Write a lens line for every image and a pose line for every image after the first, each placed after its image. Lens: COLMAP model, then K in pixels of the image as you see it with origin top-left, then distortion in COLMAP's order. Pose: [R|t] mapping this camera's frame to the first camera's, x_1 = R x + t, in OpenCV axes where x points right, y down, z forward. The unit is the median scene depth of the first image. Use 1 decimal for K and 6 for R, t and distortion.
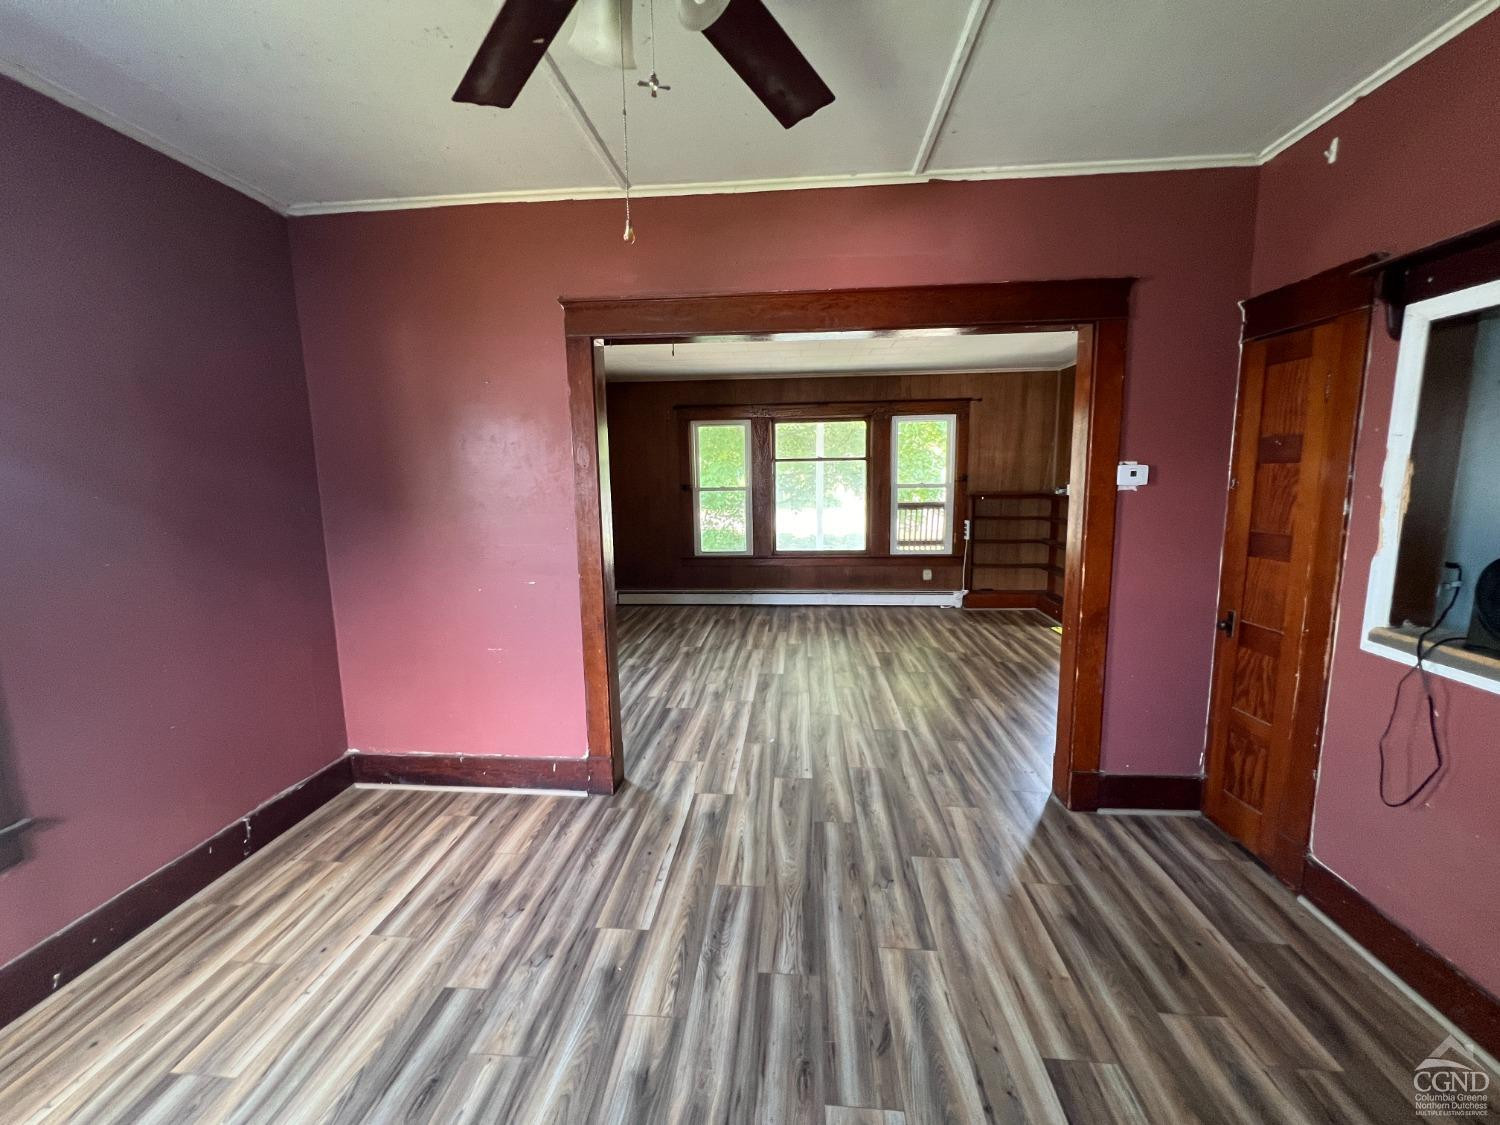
lens RADIAL K [[601.9, 0, 746.7], [0, 601.9, 558.2], [0, 0, 1]] dist [-0.002740, 0.000395]
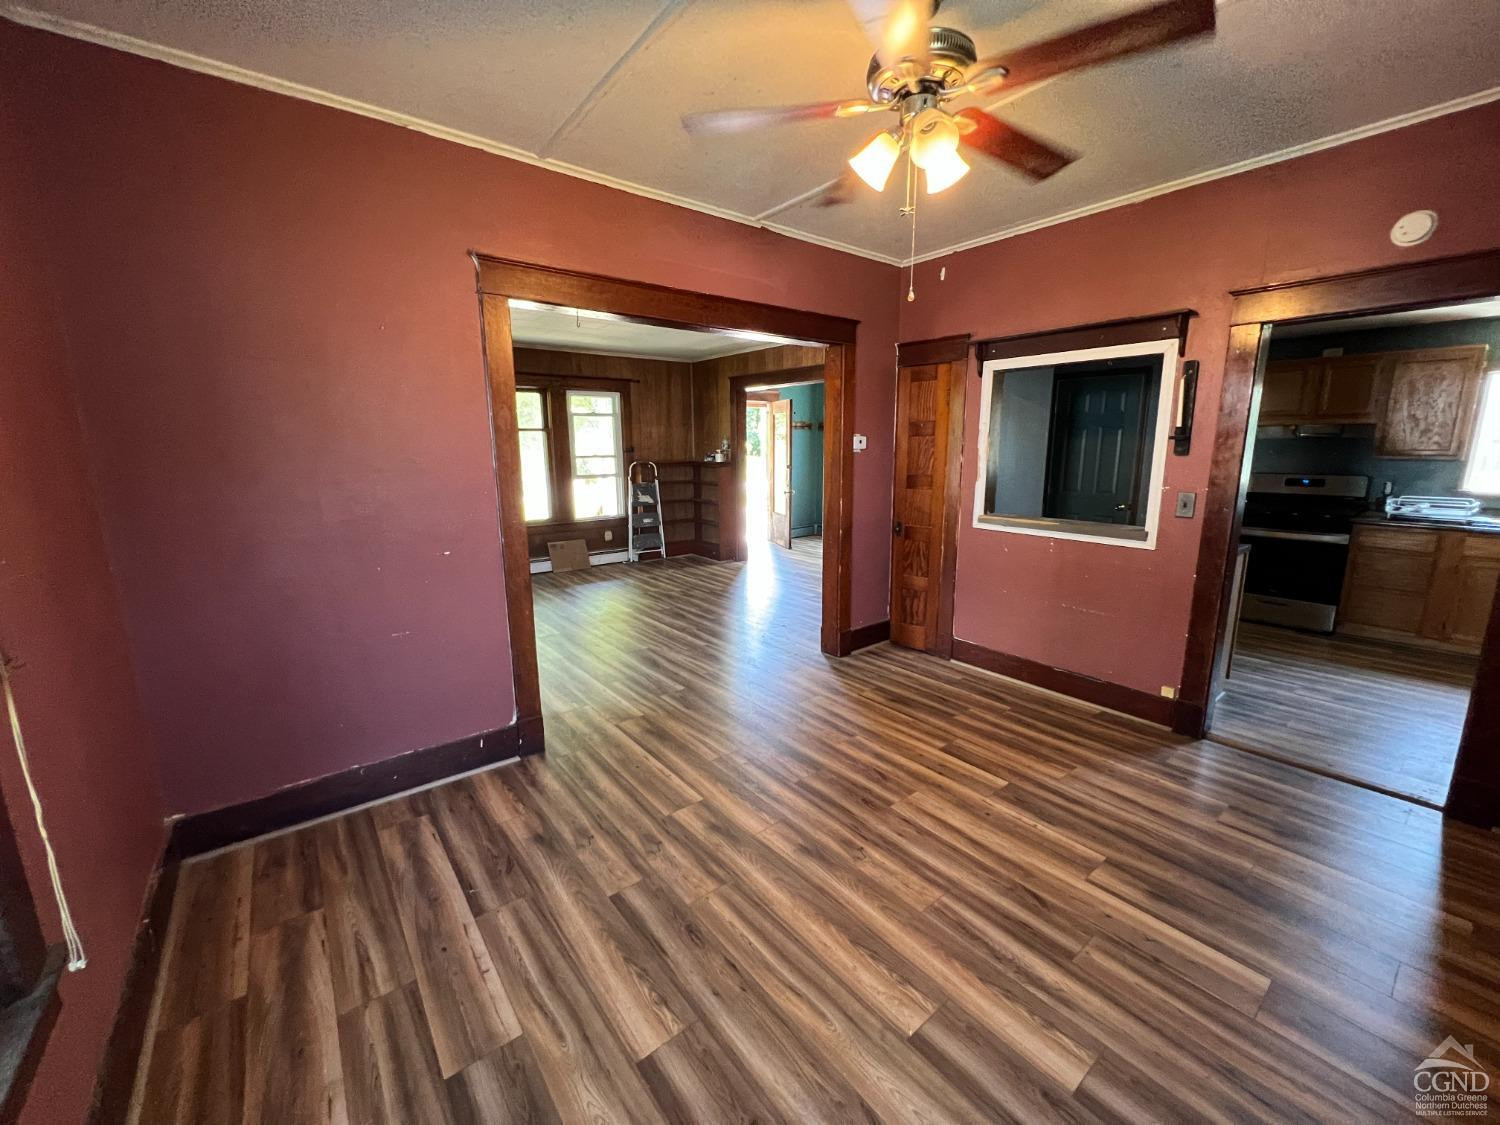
lens RADIAL K [[601.9, 0, 746.7], [0, 601.9, 558.2], [0, 0, 1]] dist [-0.002740, 0.000395]
pose [[0.731537, -0.117298, 0.671636, -0.667412], [0.091513, 0.993068, 0.073759, 0.023692], [-0.675632, 0.007506, 0.737201, 0.003569]]
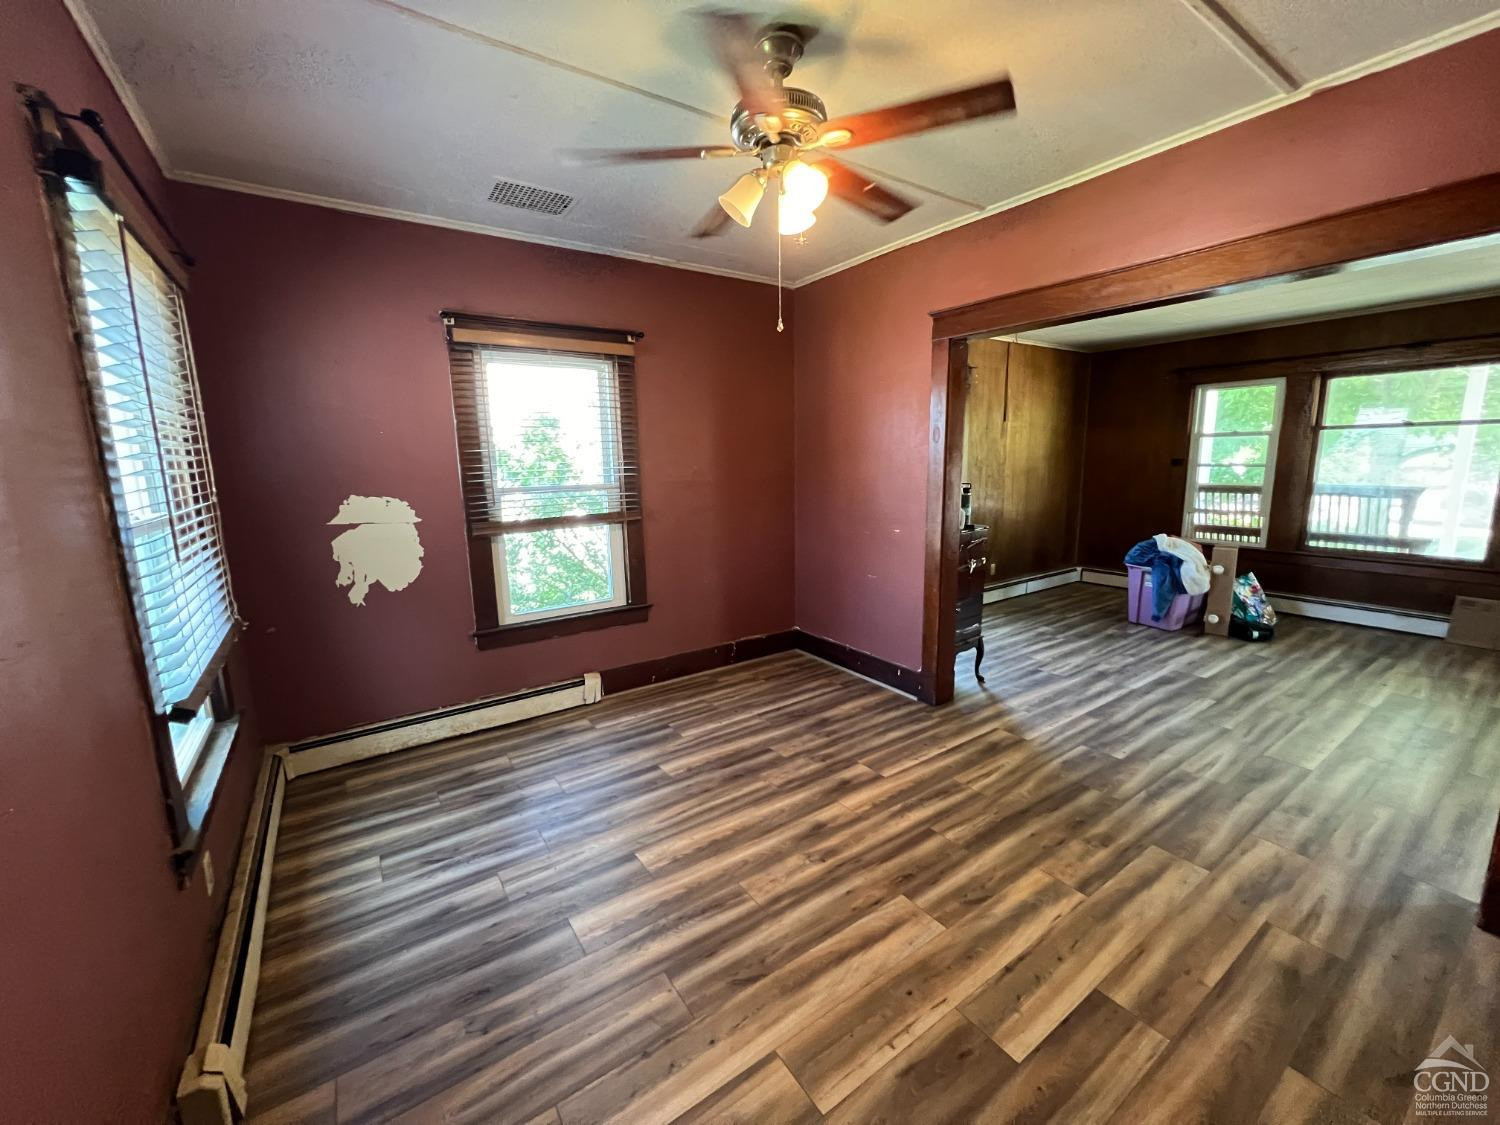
lens RADIAL K [[601.9, 0, 746.7], [0, 601.9, 558.2], [0, 0, 1]] dist [-0.002740, 0.000395]
pose [[0.632636, 0.134340, -0.762709, 0.475481], [-0.100931, 0.990743, 0.090786, 0.015232], [0.767844, 0.019547, 0.640338, -0.114644]]
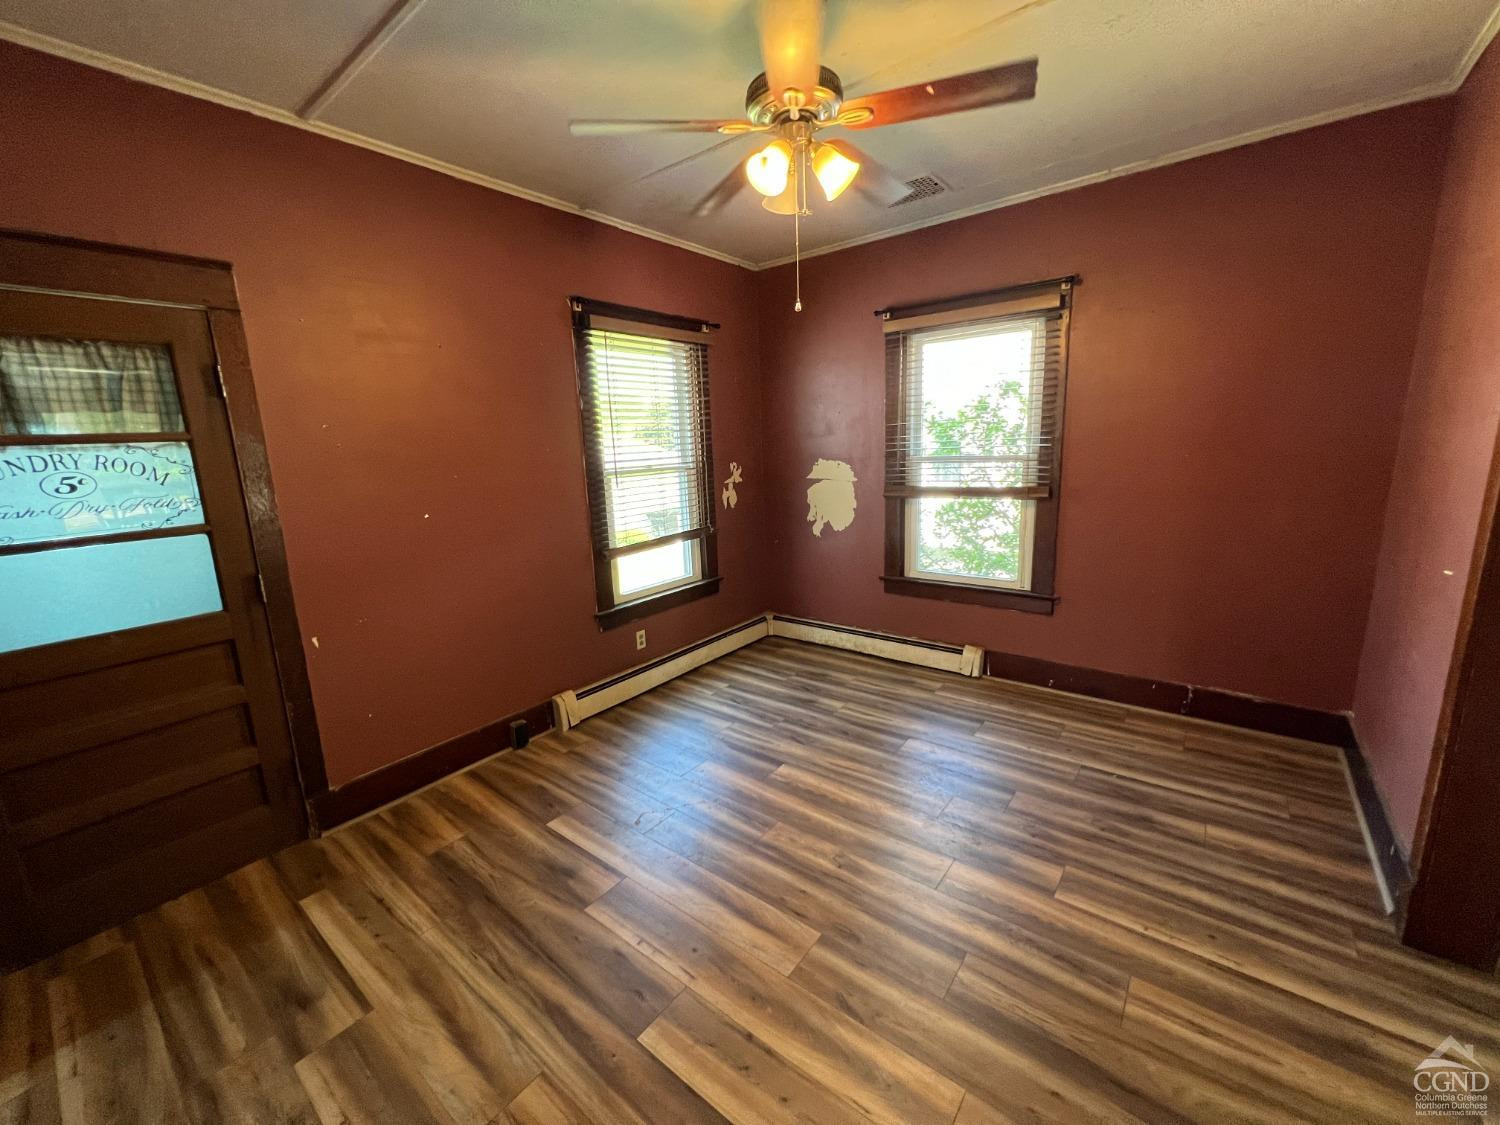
lens RADIAL K [[598.7, 0, 743.3], [0, 598.7, 560.8], [0, 0, 1]] dist [-0.003742, -0.000118]
pose [[-0.553965, 0.201950, -0.807675, 0.585955], [-0.068195, 0.955866, 0.285777, -0.103841], [0.829742, 0.213390, -0.515745, 0.727630]]
